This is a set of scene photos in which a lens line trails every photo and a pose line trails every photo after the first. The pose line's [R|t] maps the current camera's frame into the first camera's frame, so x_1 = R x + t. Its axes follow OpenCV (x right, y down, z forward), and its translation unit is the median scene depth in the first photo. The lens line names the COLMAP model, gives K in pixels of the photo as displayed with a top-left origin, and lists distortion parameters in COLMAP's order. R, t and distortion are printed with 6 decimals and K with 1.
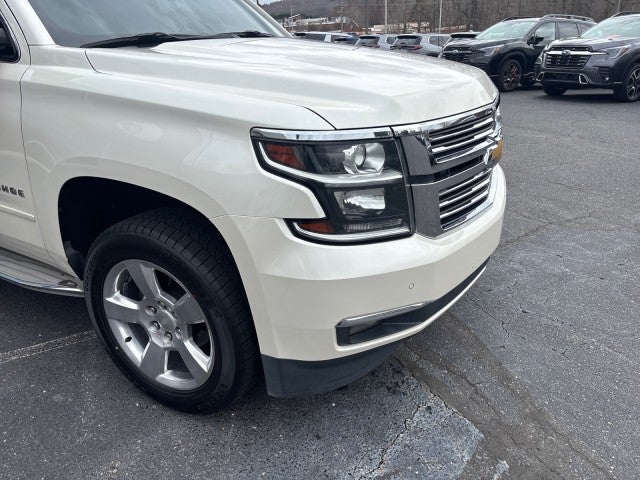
lens RADIAL K [[472.4, 0, 320.0], [0, 472.4, 240.0], [0, 0, 1]] dist [0.023227, -0.000330]
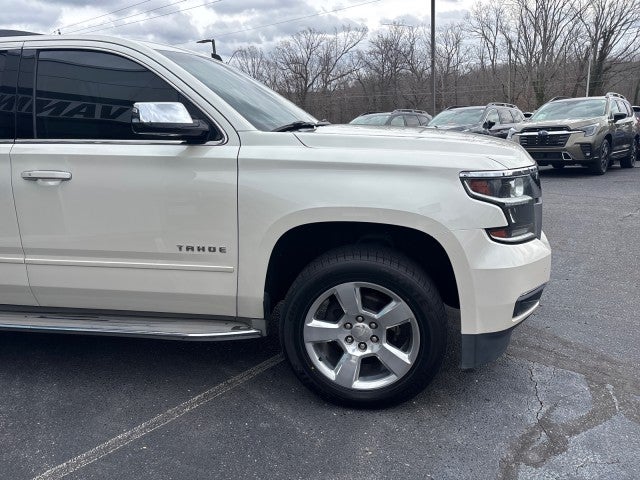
lens RADIAL K [[439.5, 0, 361.8], [0, 439.5, 232.7], [0, 0, 1]] dist [0.005402, 0.000930]
pose [[0.947881, -0.103769, 0.301253, -0.693396], [0.155594, 0.975832, -0.153438, 0.095310], [-0.278050, 0.192314, 0.941118, -0.161218]]
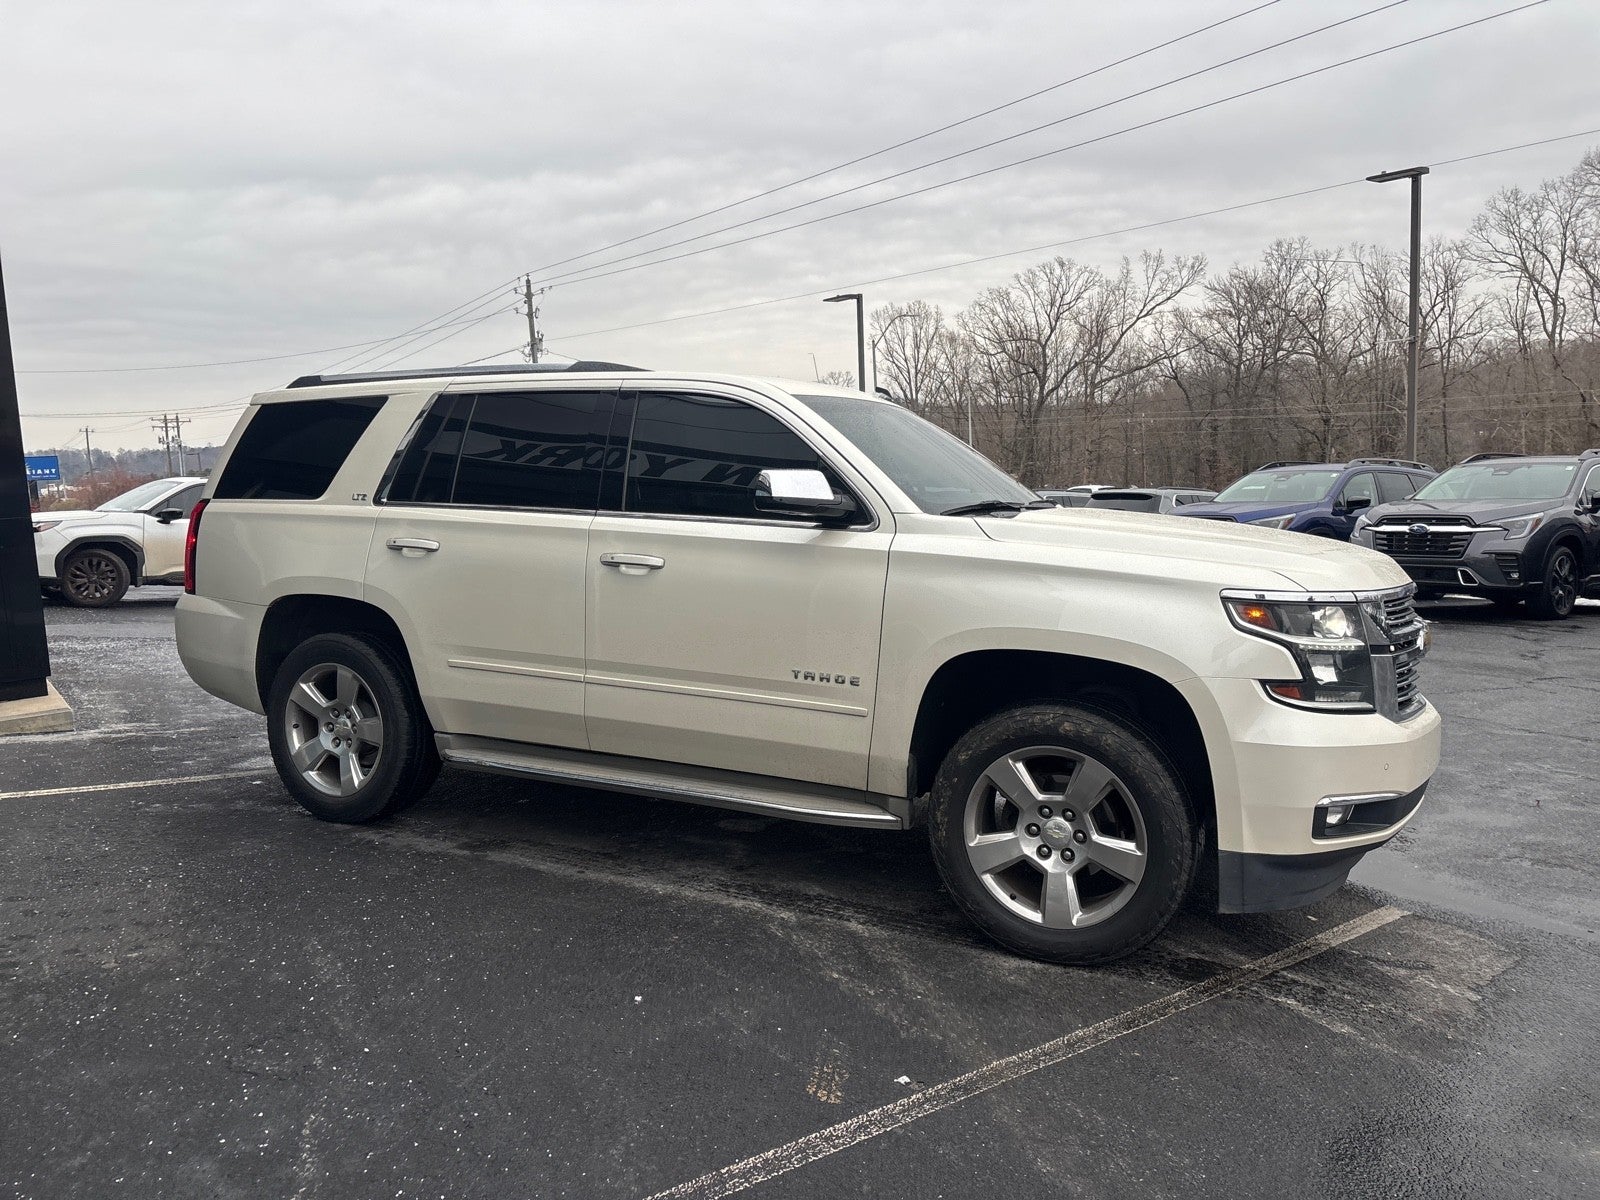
lens RADIAL K [[1181.0, 0, 800.0], [0, 1181.0, 600.0], [0, 0, 1]] dist [0.023227, -0.000330]
pose [[0.999998, 0.002226, 0.000107, -0.800207], [-0.002083, 0.950396, -0.311036, 0.437137], [-0.000794, 0.311035, 0.950398, -1.052993]]
